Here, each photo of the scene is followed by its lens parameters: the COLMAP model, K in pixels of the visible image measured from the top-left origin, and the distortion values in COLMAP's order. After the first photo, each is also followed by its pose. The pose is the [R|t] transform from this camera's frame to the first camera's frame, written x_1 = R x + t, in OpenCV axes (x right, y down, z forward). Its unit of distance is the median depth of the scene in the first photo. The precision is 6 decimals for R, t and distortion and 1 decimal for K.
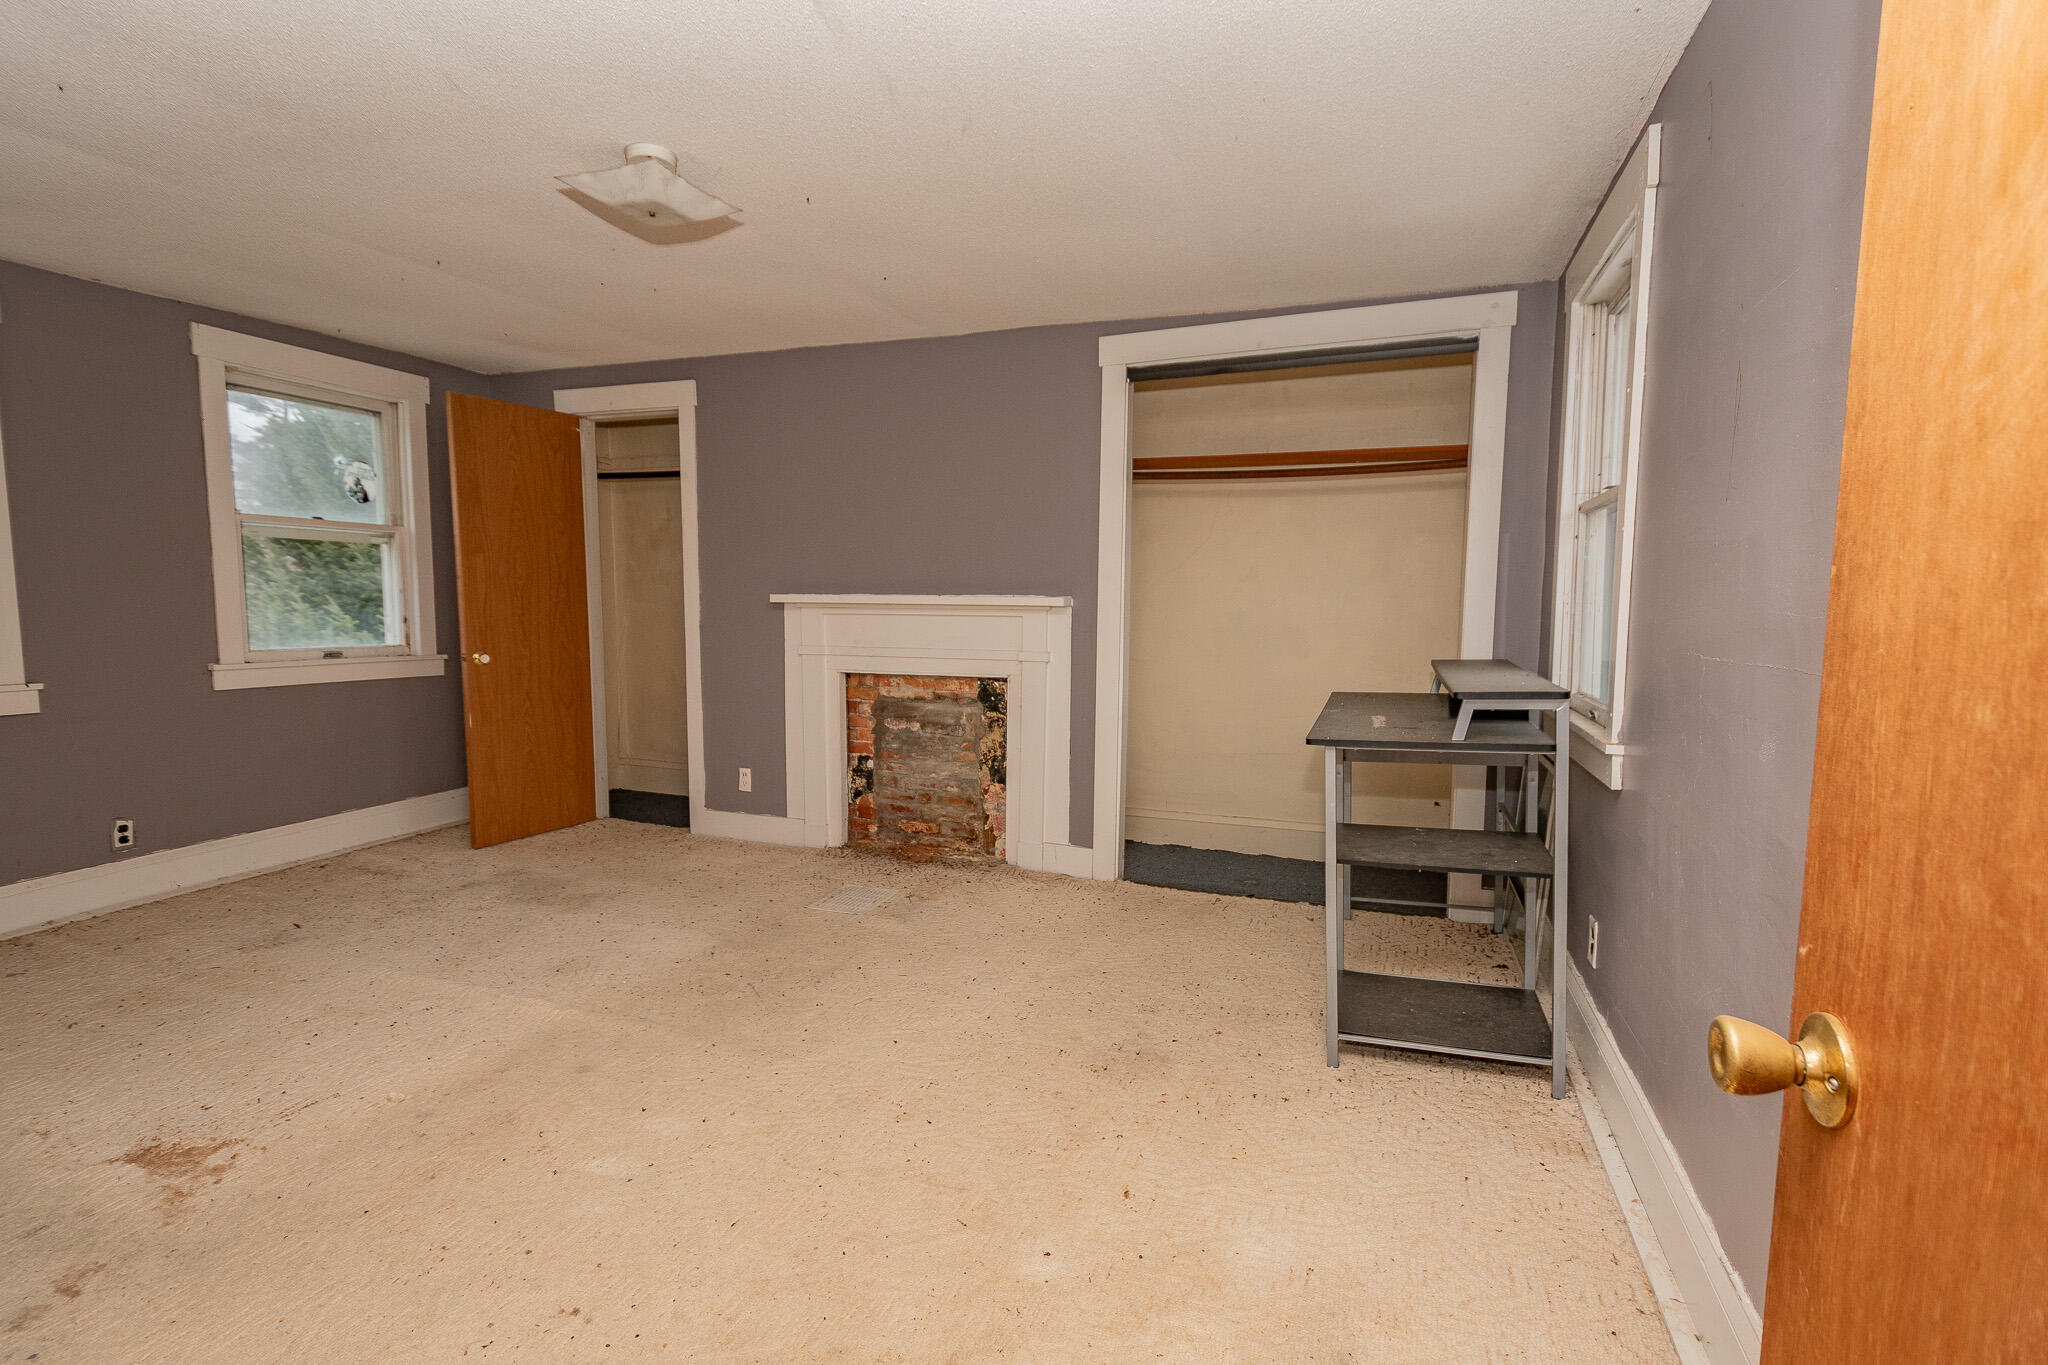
lens RADIAL K [[1020.6, 0, 1028.6], [0, 1020.6, 698.3], [0, 0, 1]] dist [0.002085, 0.000346]
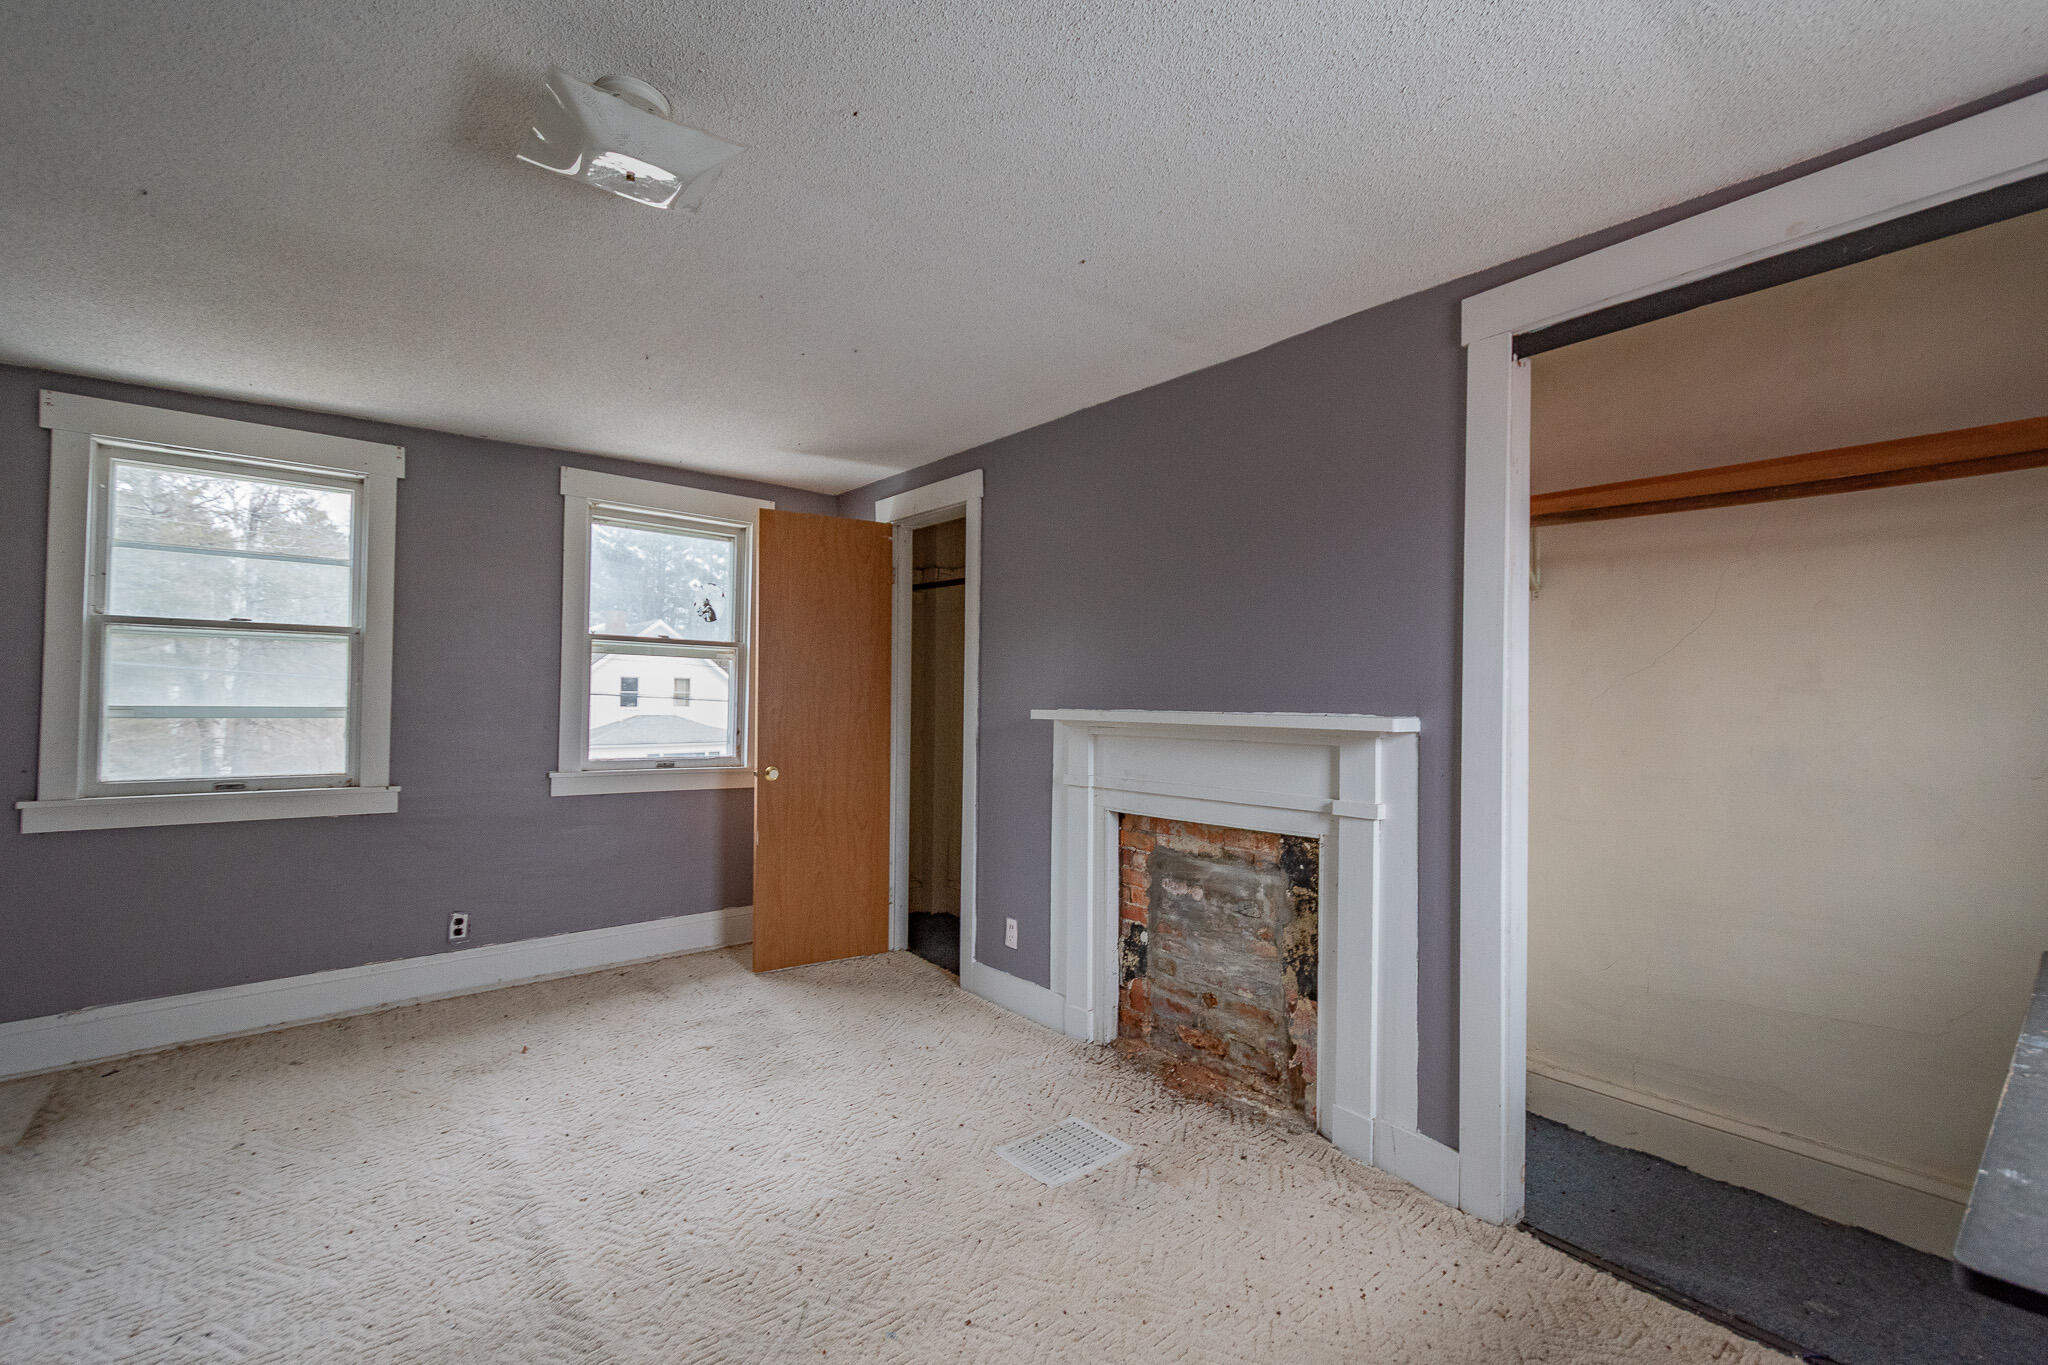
lens RADIAL K [[891.4, 0, 1030.8], [0, 891.4, 689.2], [0, 0, 1]] dist [0.020694, -0.006372]
pose [[0.861386, -0.006035, -0.507914, 0.106875], [-0.054272, 0.993112, -0.103842, -0.043658], [0.505043, 0.117013, 0.855126, 0.386370]]
